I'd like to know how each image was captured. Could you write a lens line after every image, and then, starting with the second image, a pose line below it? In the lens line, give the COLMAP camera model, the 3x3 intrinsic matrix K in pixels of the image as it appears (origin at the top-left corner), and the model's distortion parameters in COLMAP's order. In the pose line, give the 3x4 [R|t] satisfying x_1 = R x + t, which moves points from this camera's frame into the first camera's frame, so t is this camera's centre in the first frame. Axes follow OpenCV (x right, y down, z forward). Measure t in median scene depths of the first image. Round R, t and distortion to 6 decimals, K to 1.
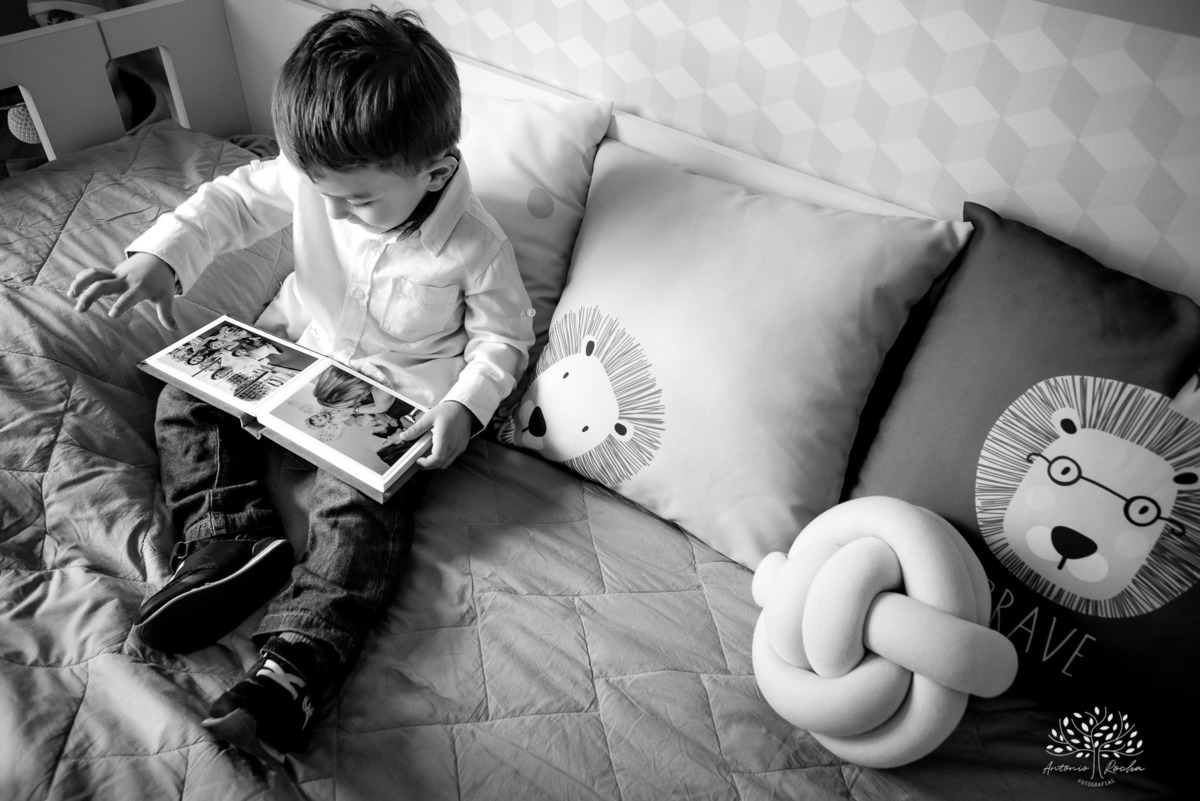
lens RADIAL K [[796.5, 0, 597.5], [0, 796.5, 401.7], [0, 0, 1]] dist [0.024560, -0.017525]
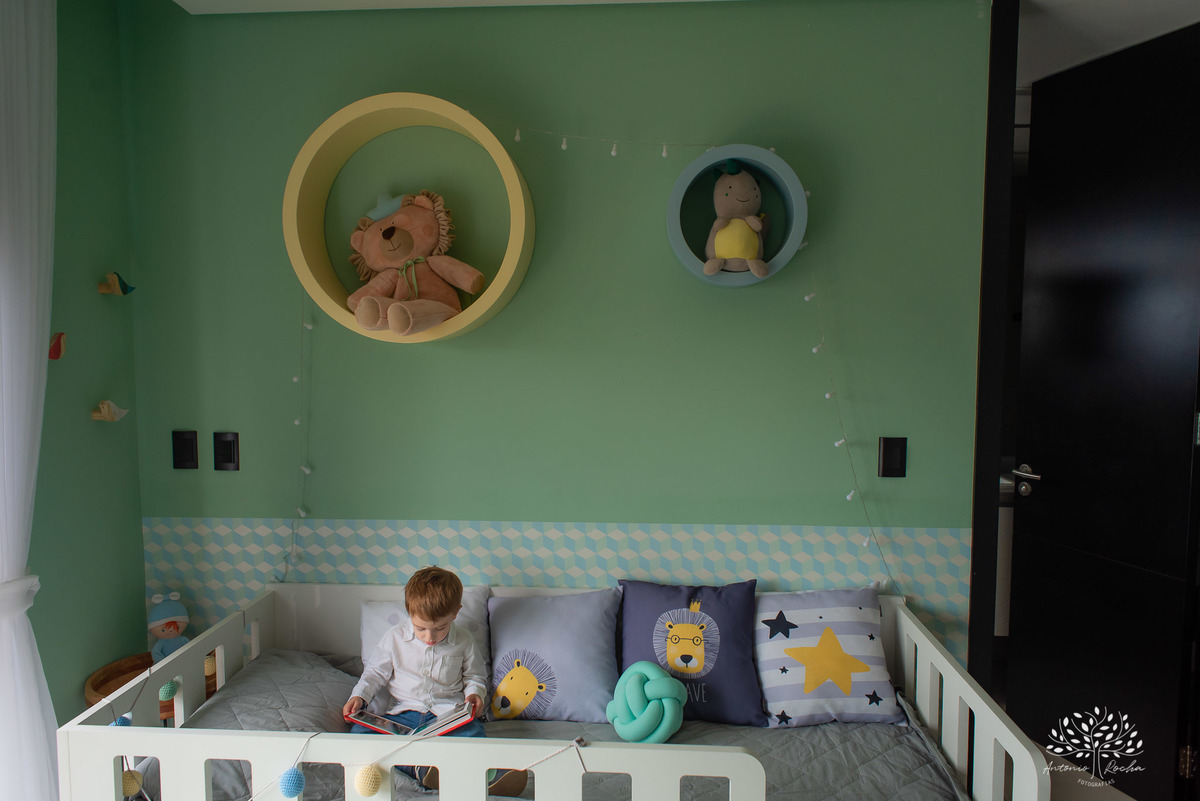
lens RADIAL K [[812.8, 0, 600.0], [0, 812.8, 400.5], [0, 0, 1]] dist [0.003104, -0.002843]
pose [[0.870640, -0.123112, 0.476266, -1.001586], [0.383802, 0.775612, -0.501121, 0.749990], [-0.307704, 0.619088, 0.722529, -1.667494]]
